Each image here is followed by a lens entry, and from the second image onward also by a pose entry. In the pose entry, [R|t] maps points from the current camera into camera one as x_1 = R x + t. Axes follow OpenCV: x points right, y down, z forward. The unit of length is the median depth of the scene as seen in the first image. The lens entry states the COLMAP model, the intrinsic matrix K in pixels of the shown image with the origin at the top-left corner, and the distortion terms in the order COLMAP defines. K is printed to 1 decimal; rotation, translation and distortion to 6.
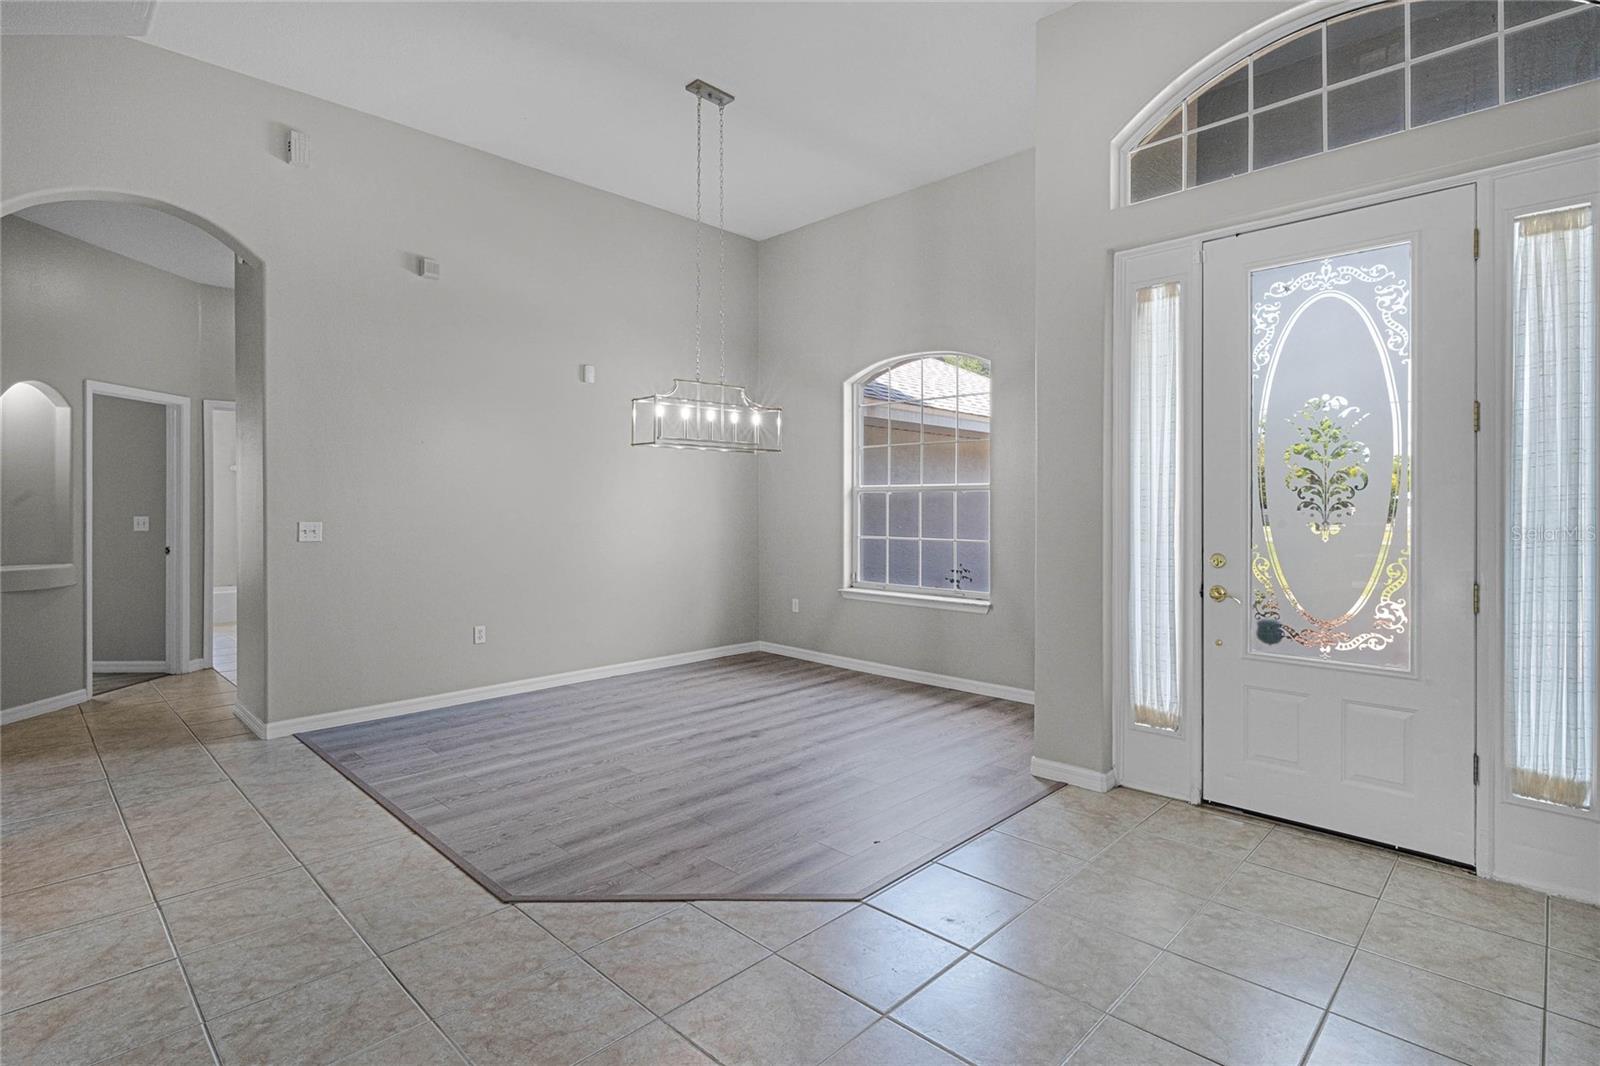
lens RADIAL K [[779.6, 0, 805.3], [0, 779.6, 505.3], [0, 0, 1]] dist [-0.000147, 0.000112]
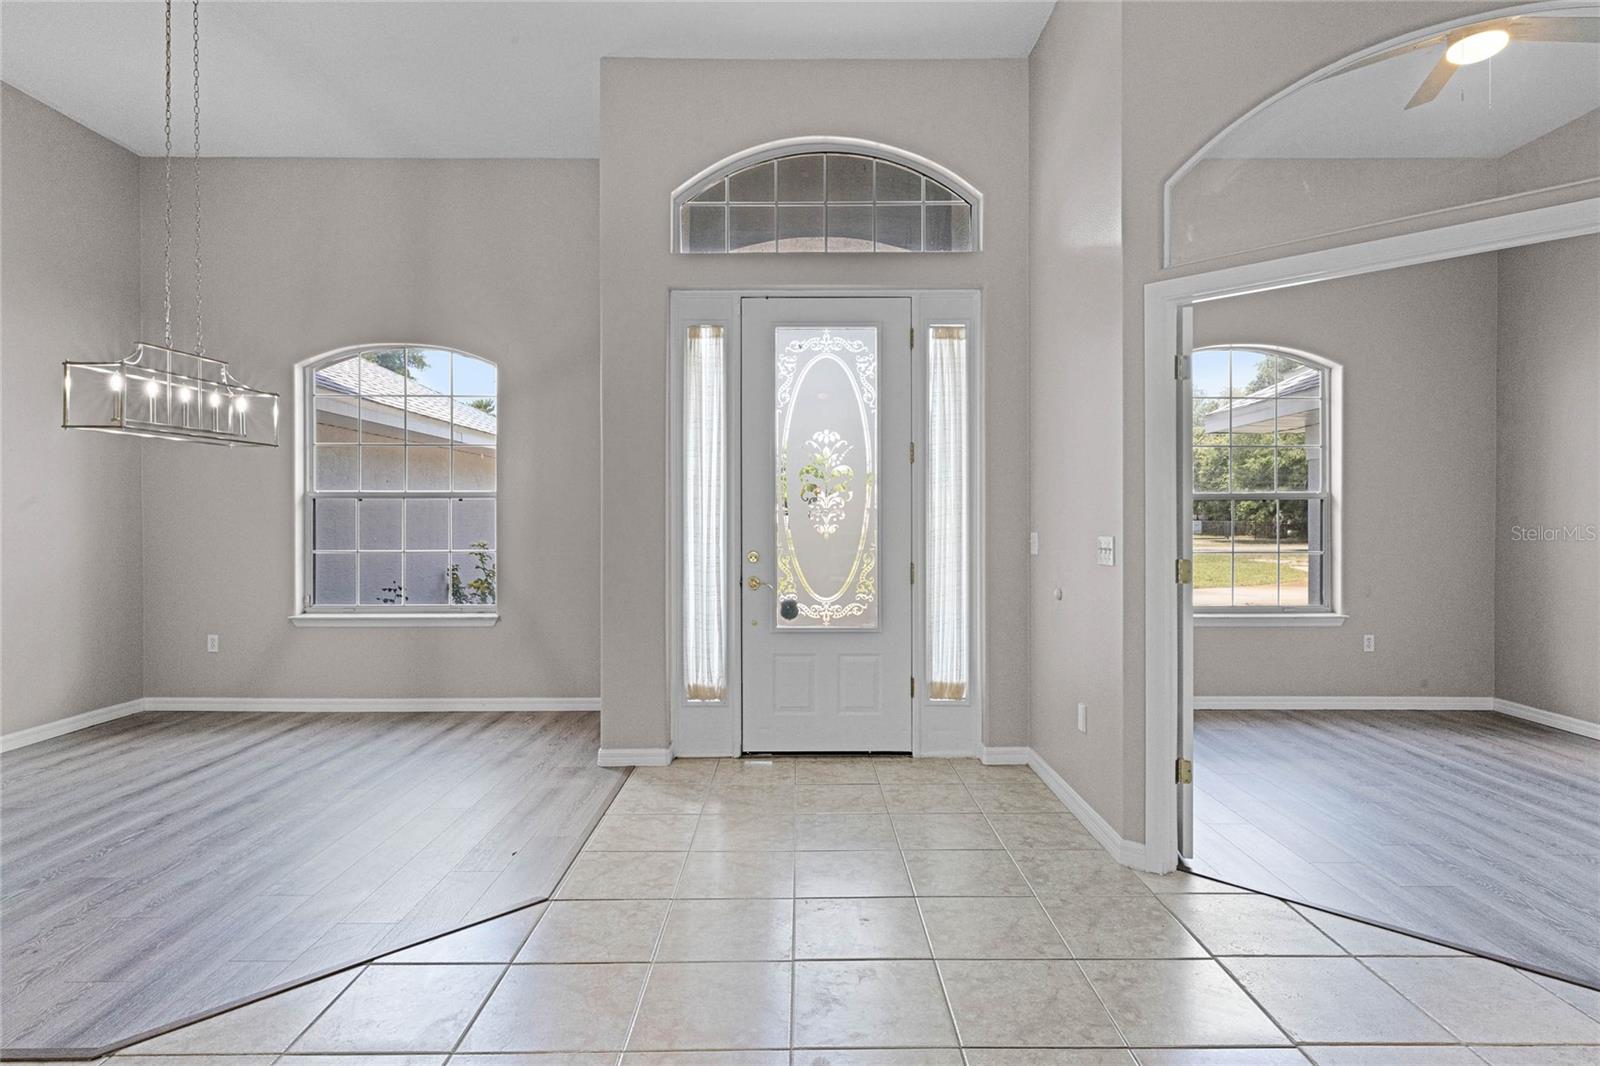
lens RADIAL K [[840.6, 0, 798.2], [0, 840.6, 518.1], [0, 0, 1]] dist [0.004661, -0.000798]
pose [[0.718621, -0.003313, 0.695394, -0.328934], [0.002167, 0.999994, 0.002524, 0.005947], [-0.695398, -0.000307, 0.718625, -0.010664]]
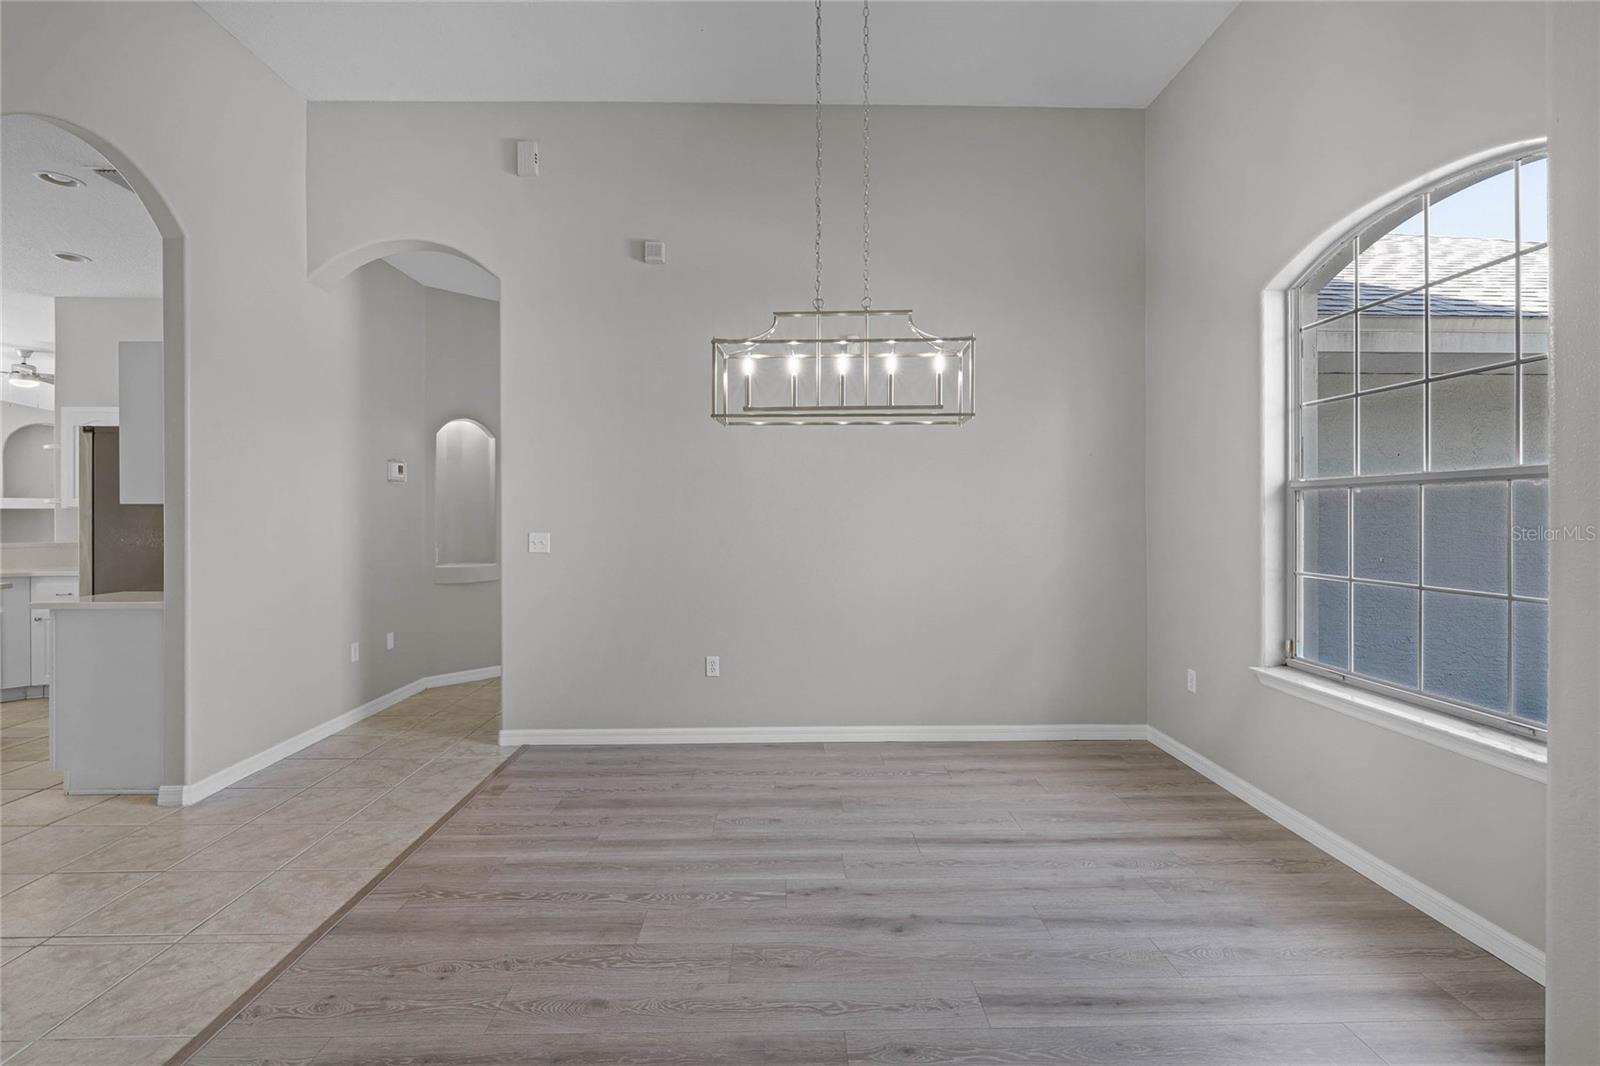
lens RADIAL K [[724.0, 0, 800.5], [0, 724.0, 514.3], [0, 0, 1]] dist [-0.000377, 0.000439]
pose [[0.713743, -0.003600, -0.700398, 0.306200], [0.001558, 0.999992, -0.003553, 0.002196], [0.700406, 0.001445, 0.713743, 0.722814]]
